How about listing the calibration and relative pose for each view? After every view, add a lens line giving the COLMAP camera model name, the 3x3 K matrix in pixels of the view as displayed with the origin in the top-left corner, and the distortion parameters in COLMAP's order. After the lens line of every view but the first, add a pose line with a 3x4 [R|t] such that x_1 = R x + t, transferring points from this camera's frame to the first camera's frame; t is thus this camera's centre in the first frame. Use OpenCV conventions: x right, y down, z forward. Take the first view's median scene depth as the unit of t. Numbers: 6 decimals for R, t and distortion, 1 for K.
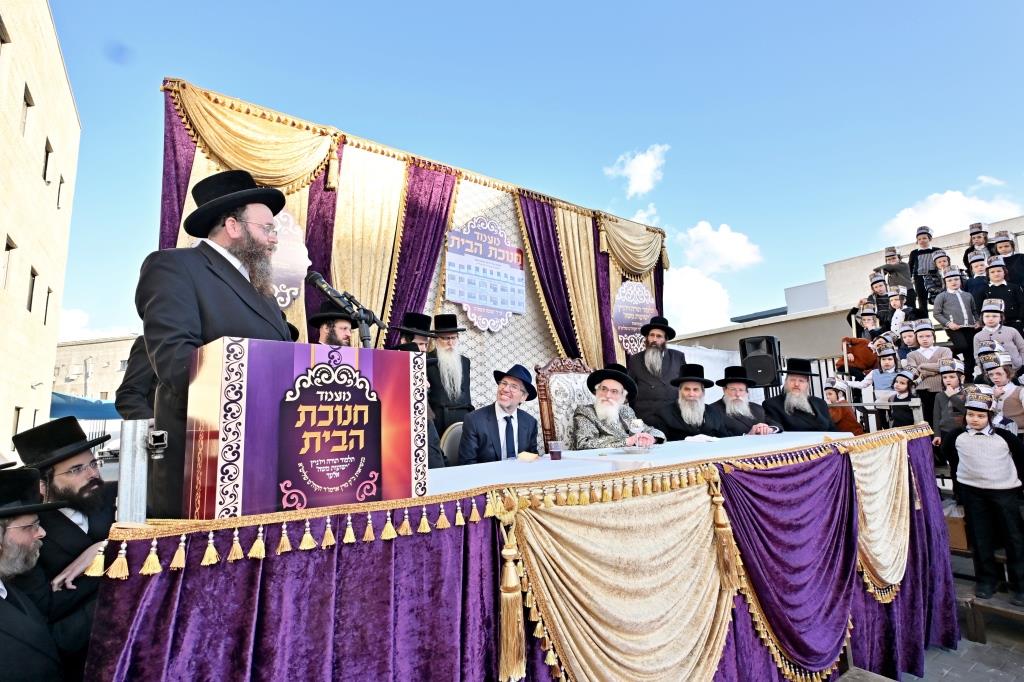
lens RADIAL K [[504.2, 0, 507.4], [0, 504.2, 338.6], [0, 0, 1]] dist [0.004922, -0.000545]
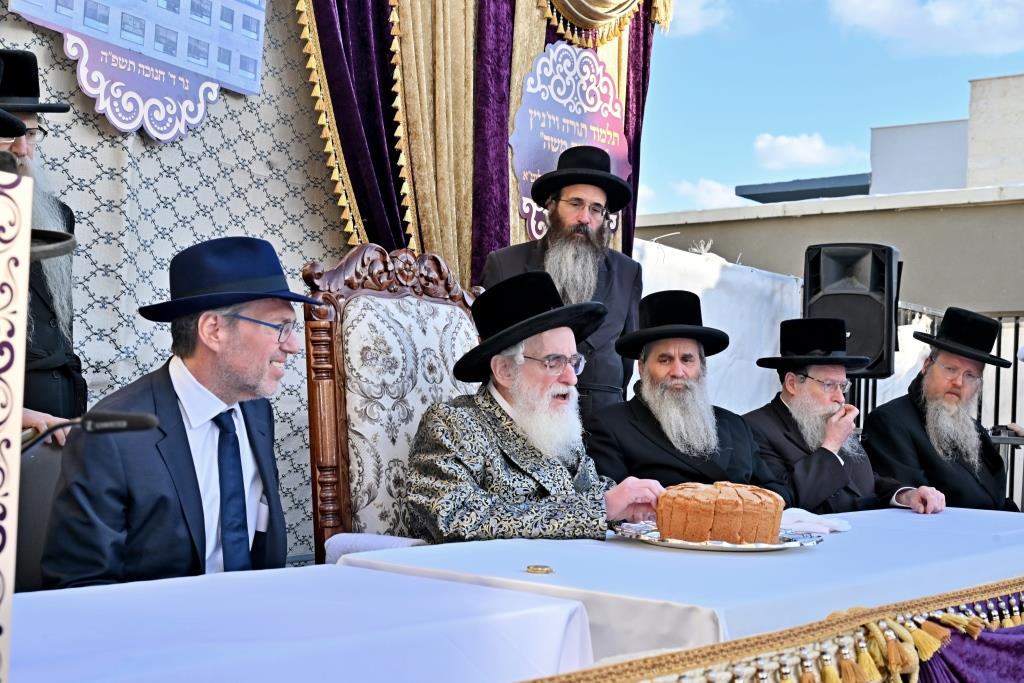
lens RADIAL K [[1367.9, 0, 488.2], [0, 1367.9, 348.8], [0, 0, 1]] dist [0.017241, 0.000000]
pose [[0.959865, 0.088153, 0.266249, -0.094252], [-0.118228, 0.988029, 0.099096, 0.013308], [-0.254326, -0.126597, 0.958797, 0.231499]]
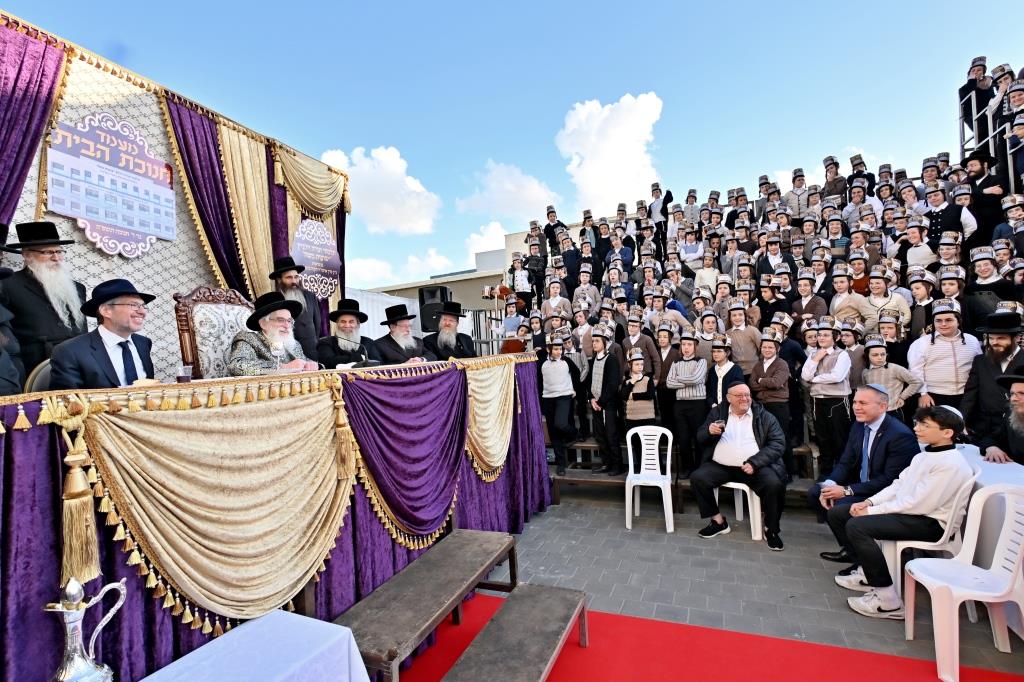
lens RADIAL K [[504.2, 0, 510.1], [0, 504.2, 340.1], [0, 0, 1]] dist [0.004922, -0.000545]
pose [[0.845374, -0.006021, 0.534142, 0.125548], [-0.042349, 0.996034, 0.078252, 0.064861], [-0.532494, -0.088772, 0.841766, -0.136287]]
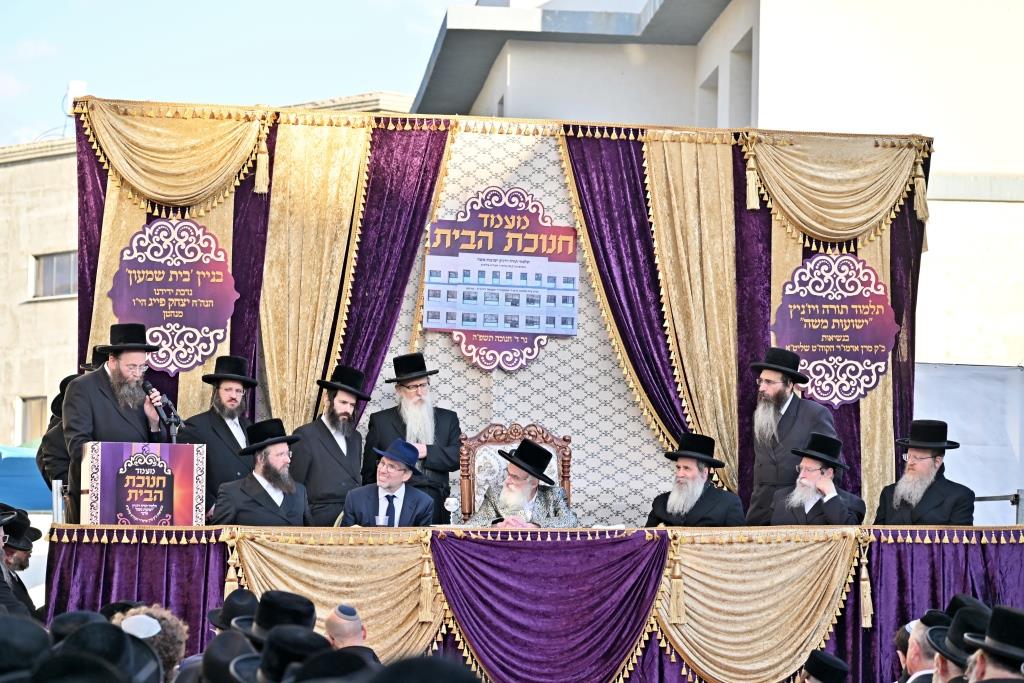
lens RADIAL K [[3909.1, 0, 509.5], [0, 3909.1, 336.6], [0, 0, 1]] dist [-0.165649, 0.000000]
pose [[0.861438, 0.007296, -0.507810, 5.219923], [0.039125, 0.995972, 0.080681, -0.956232], [0.506353, -0.089370, 0.857682, -6.817638]]
